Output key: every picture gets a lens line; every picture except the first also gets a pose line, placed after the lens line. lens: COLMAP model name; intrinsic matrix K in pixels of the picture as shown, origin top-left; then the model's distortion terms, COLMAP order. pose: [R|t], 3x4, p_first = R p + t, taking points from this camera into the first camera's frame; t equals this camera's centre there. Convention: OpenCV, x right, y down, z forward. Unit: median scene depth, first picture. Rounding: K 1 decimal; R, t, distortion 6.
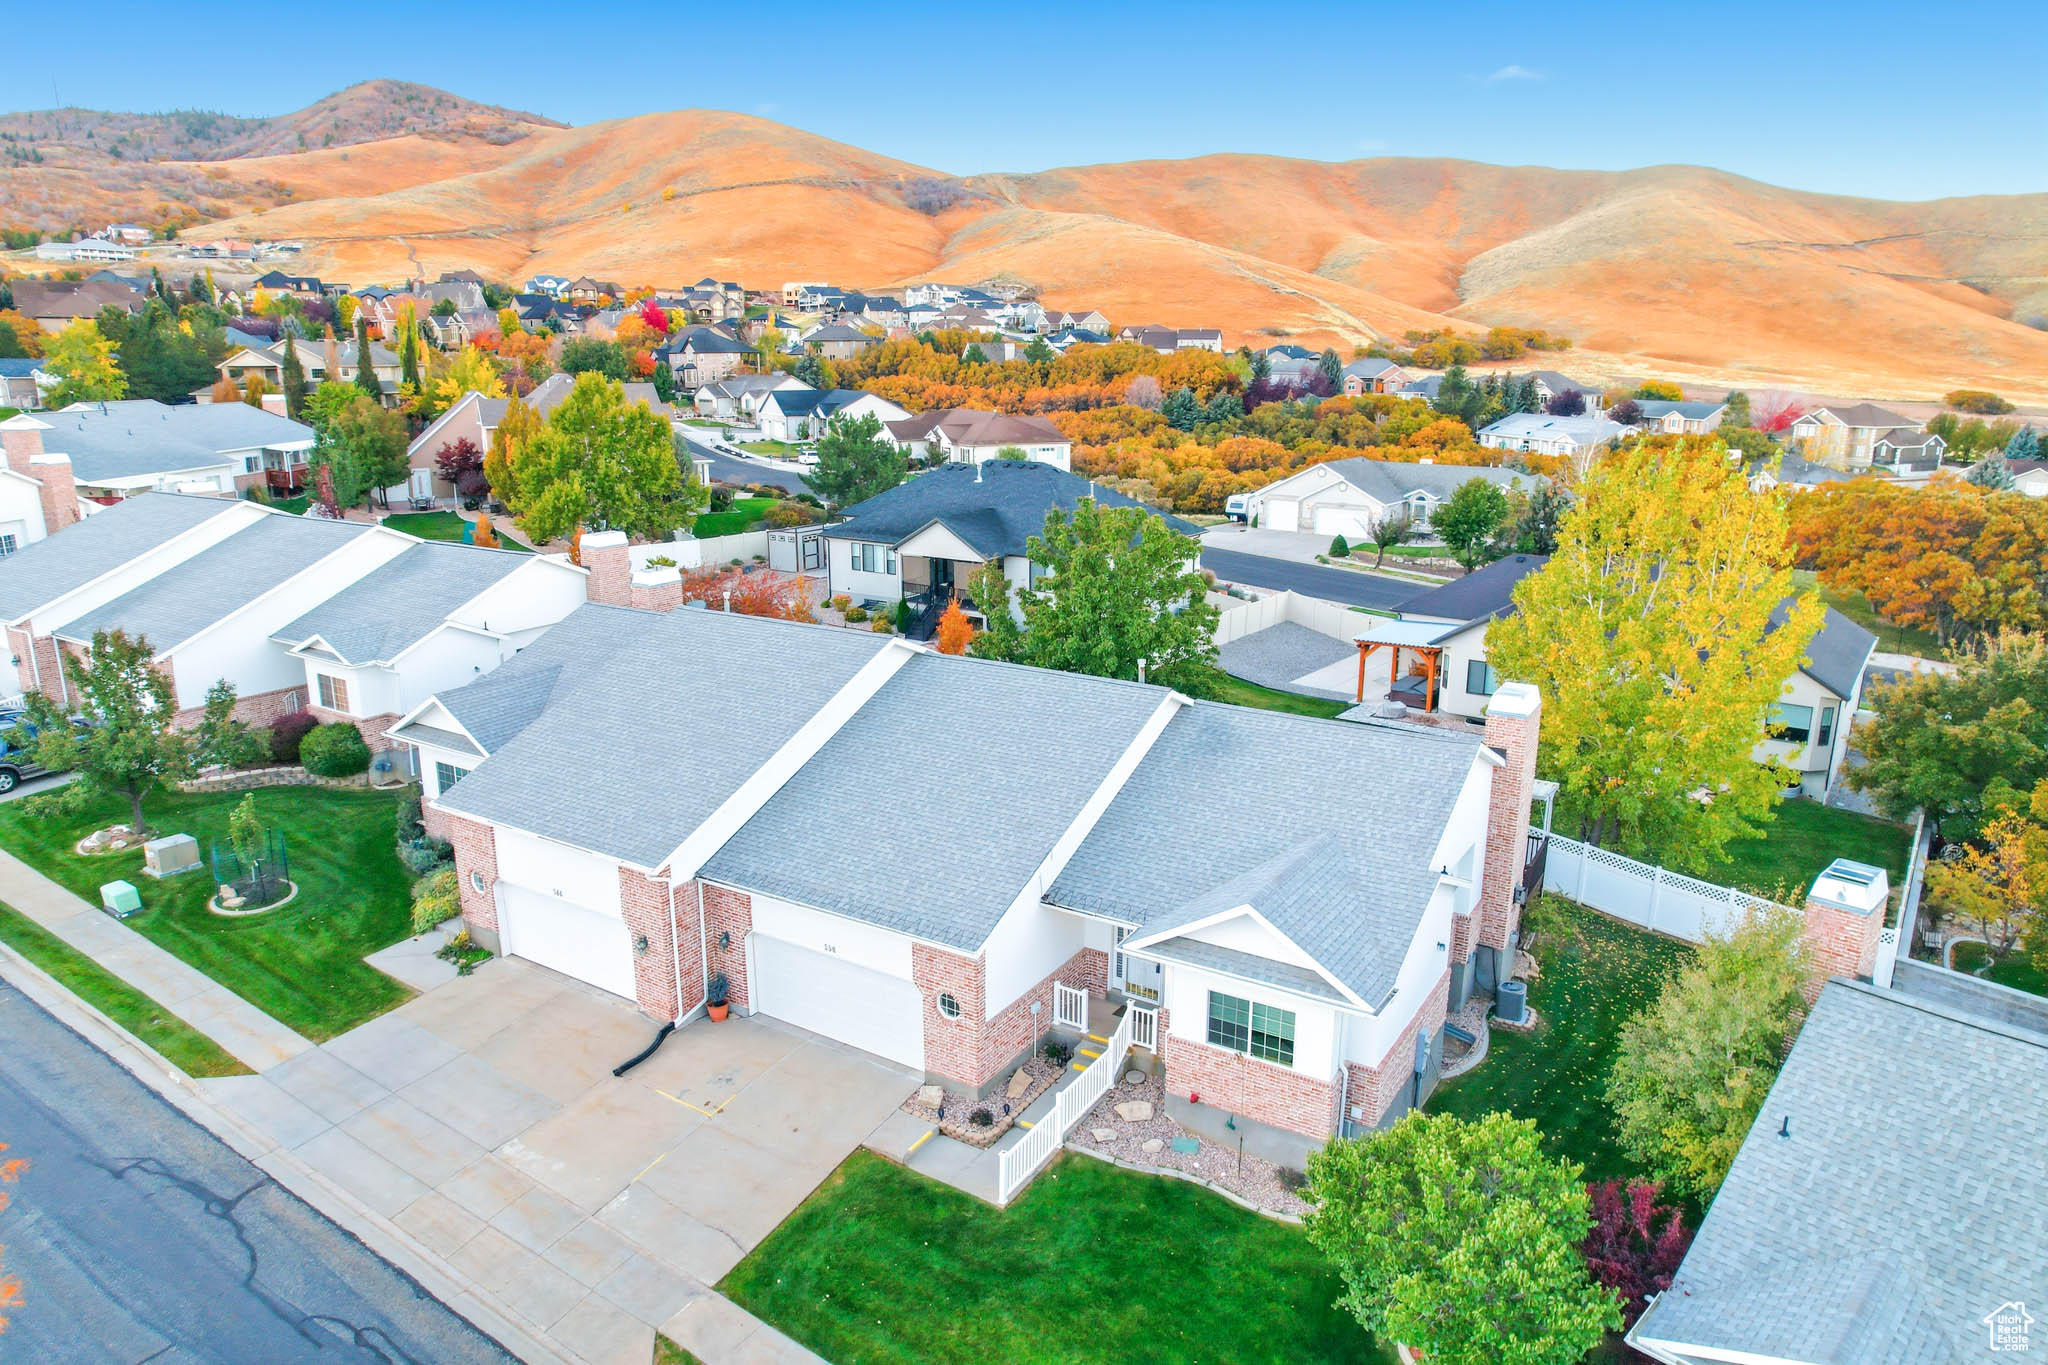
lens RADIAL K [[1315.9, 0, 1017.8], [0, 1315.9, 678.5], [0, 0, 1]] dist [-0.076891, 0.066520]
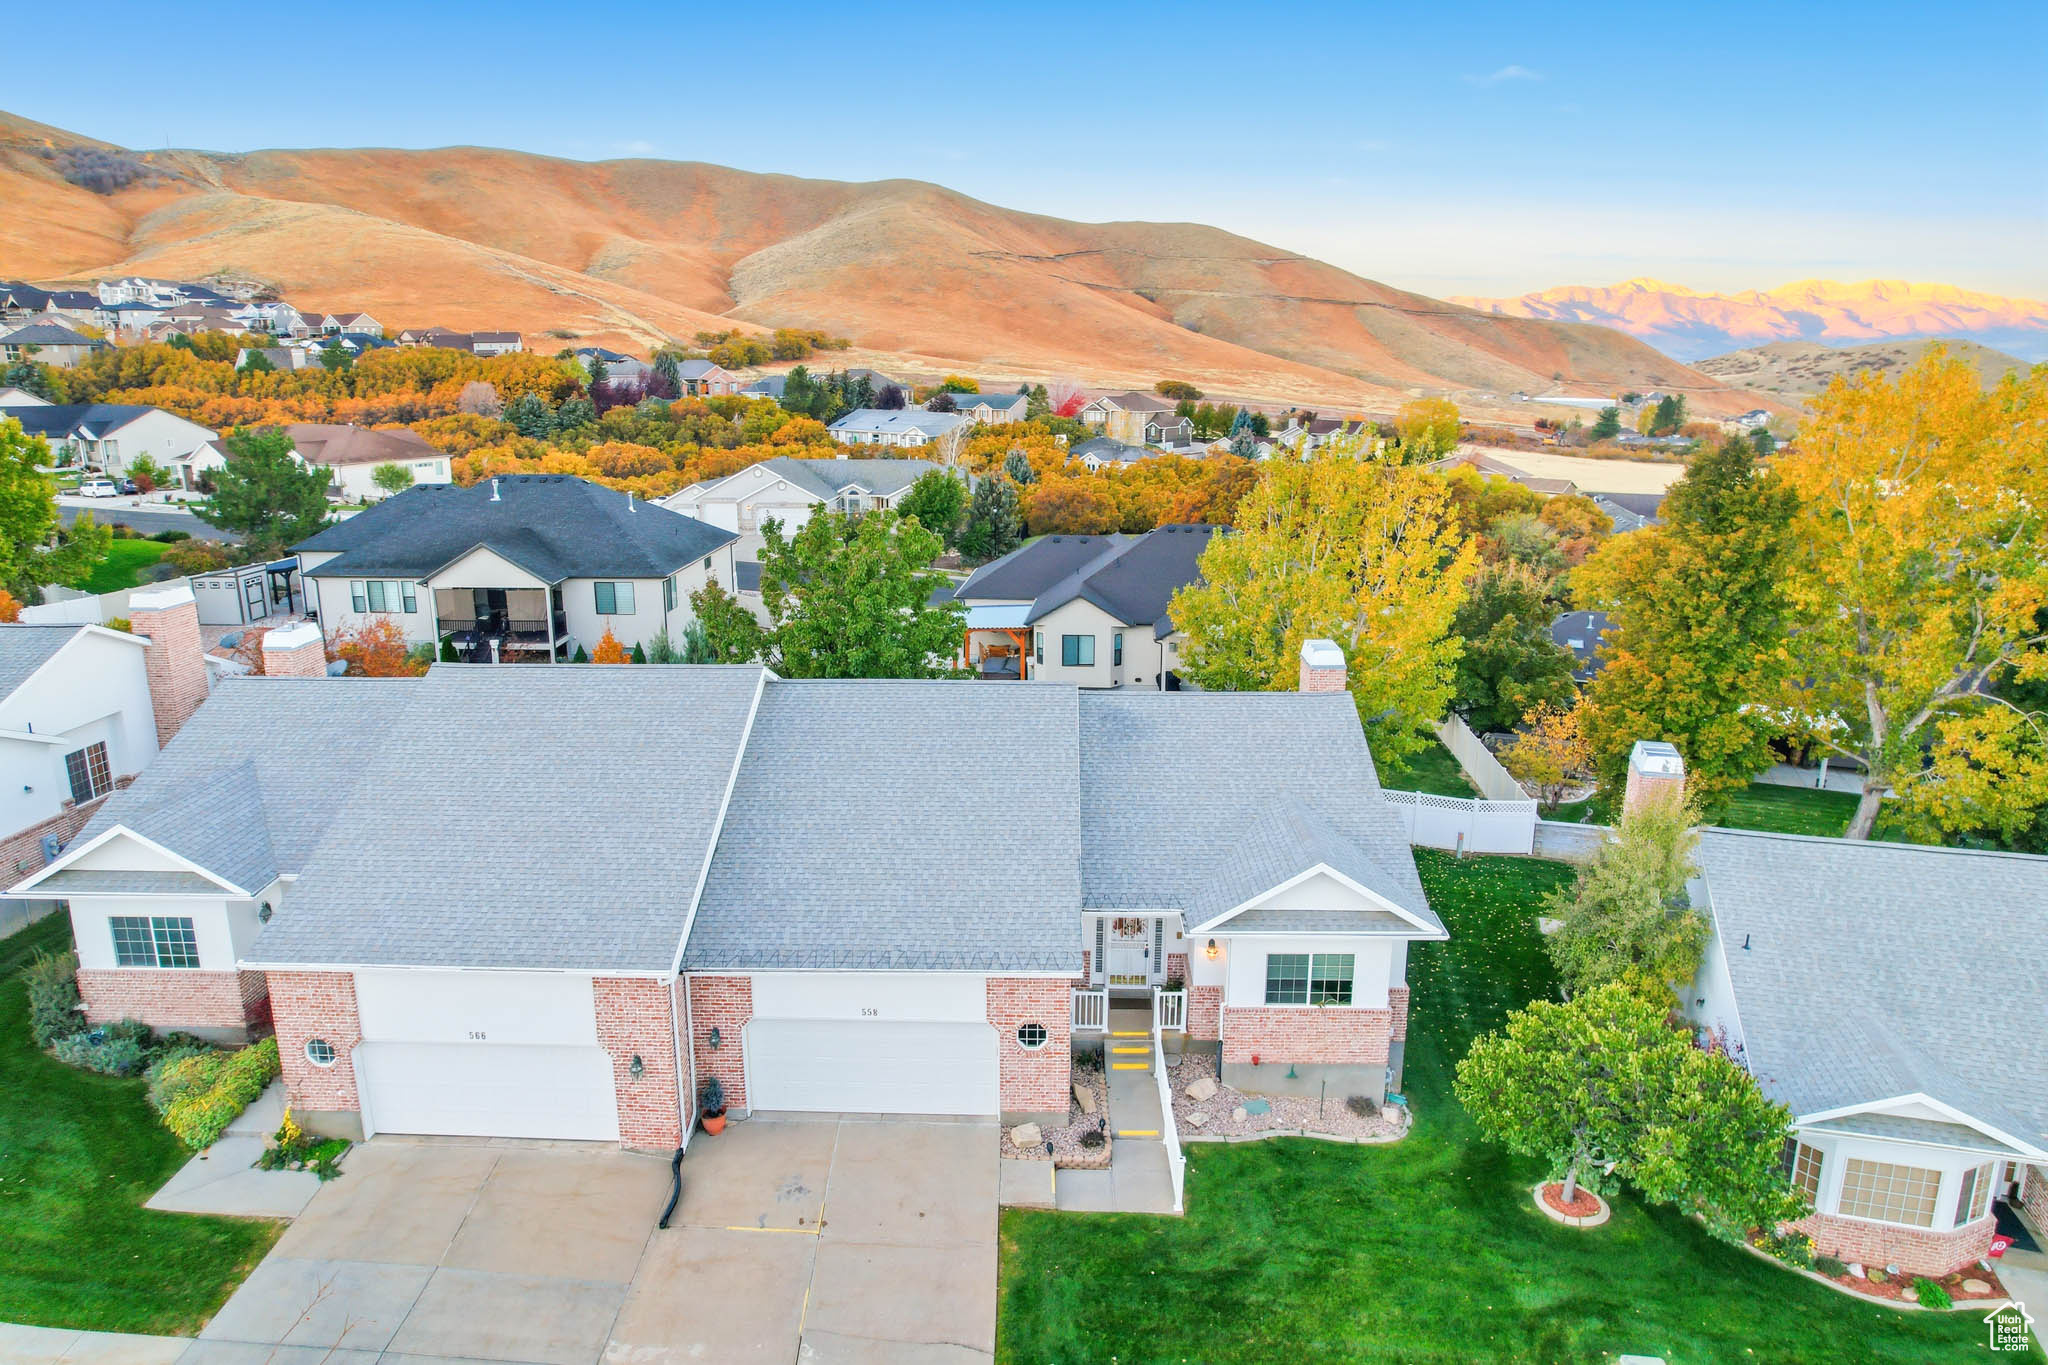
lens RADIAL K [[1315.9, 0, 1019.4], [0, 1315.9, 684.7], [0, 0, 1]] dist [-0.076891, 0.066520]
pose [[0.857235, -0.126184, 0.499225, -0.135985], [0.124754, 0.991520, 0.036396, -0.010235], [-0.499584, 0.031080, 0.865708, 0.047980]]
